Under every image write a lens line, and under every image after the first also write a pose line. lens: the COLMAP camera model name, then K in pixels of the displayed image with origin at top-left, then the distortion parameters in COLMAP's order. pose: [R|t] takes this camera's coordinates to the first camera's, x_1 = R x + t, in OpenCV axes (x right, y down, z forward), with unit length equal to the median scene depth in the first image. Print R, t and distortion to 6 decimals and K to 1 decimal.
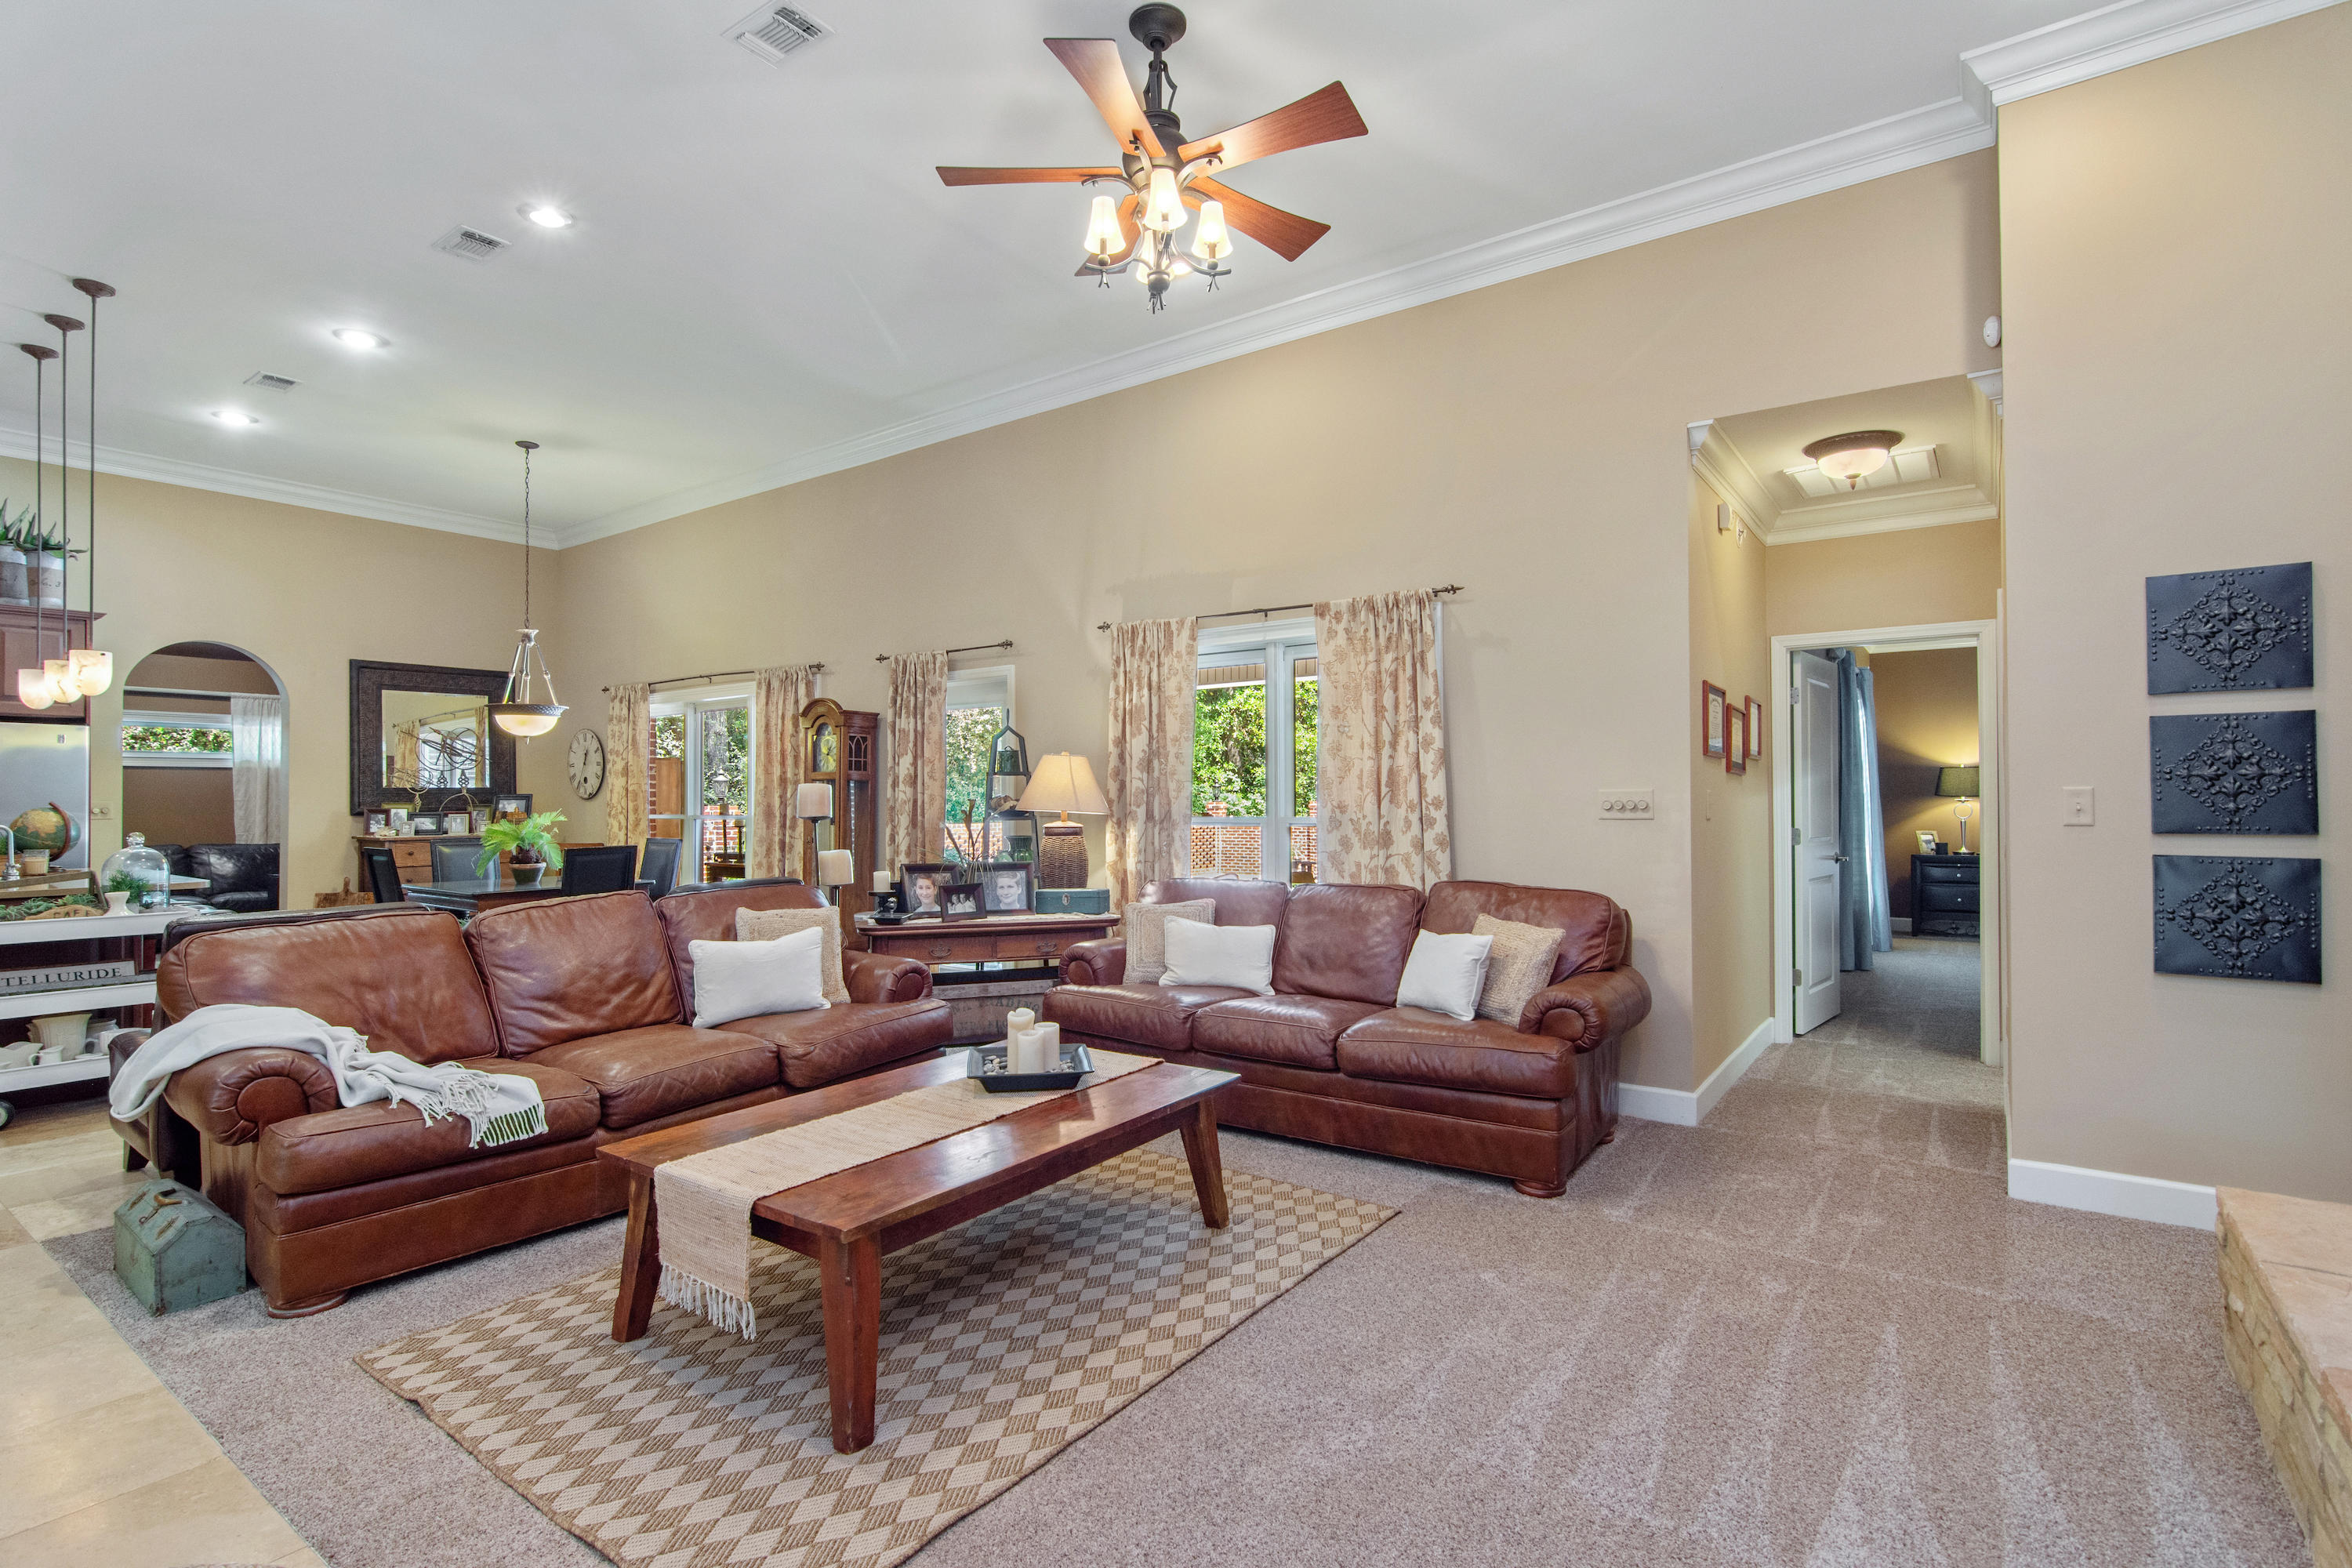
lens RADIAL K [[1132.5, 0, 1178.0], [0, 1132.5, 786.5], [0, 0, 1]] dist [-0.005718, 0.003996]
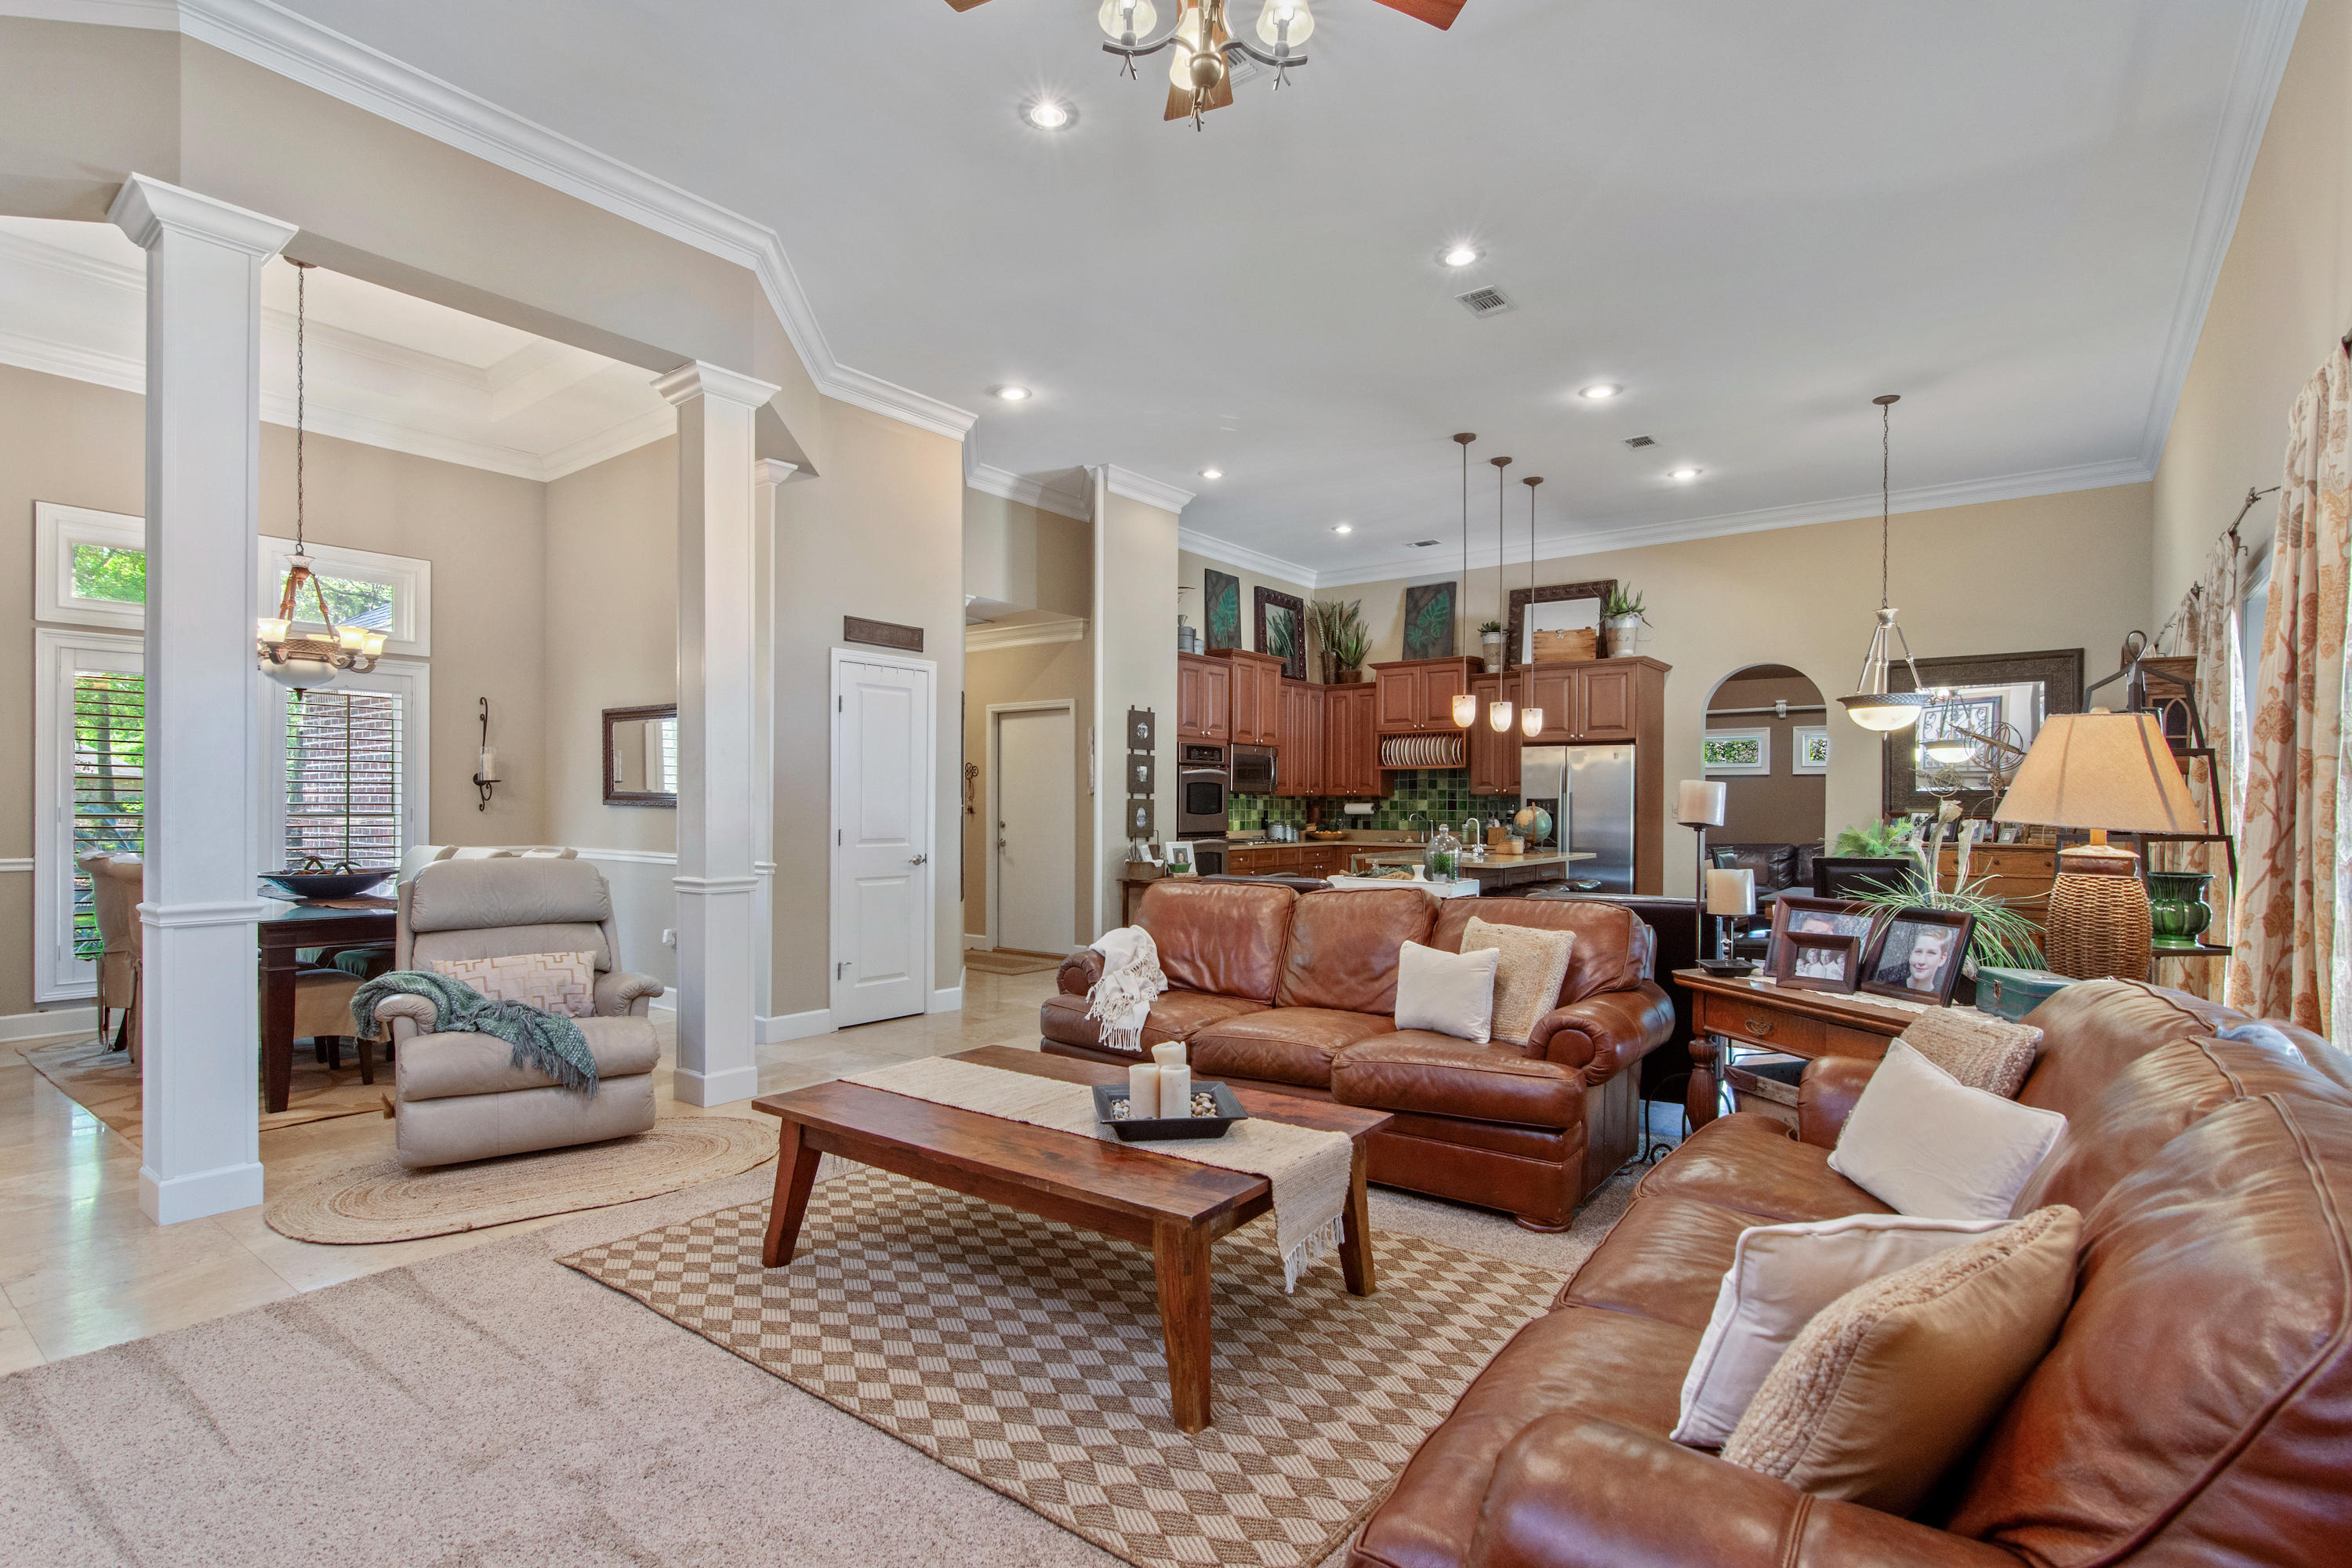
lens RADIAL K [[1132.5, 0, 1165.0], [0, 1132.5, 806.1], [0, 0, 1]] dist [-0.005718, 0.003996]
pose [[-0.031724, 0.005117, -0.999484, 0.462947], [0.006421, 0.999967, 0.004916, 0.009012], [0.999476, -0.006262, -0.031755, 0.656969]]
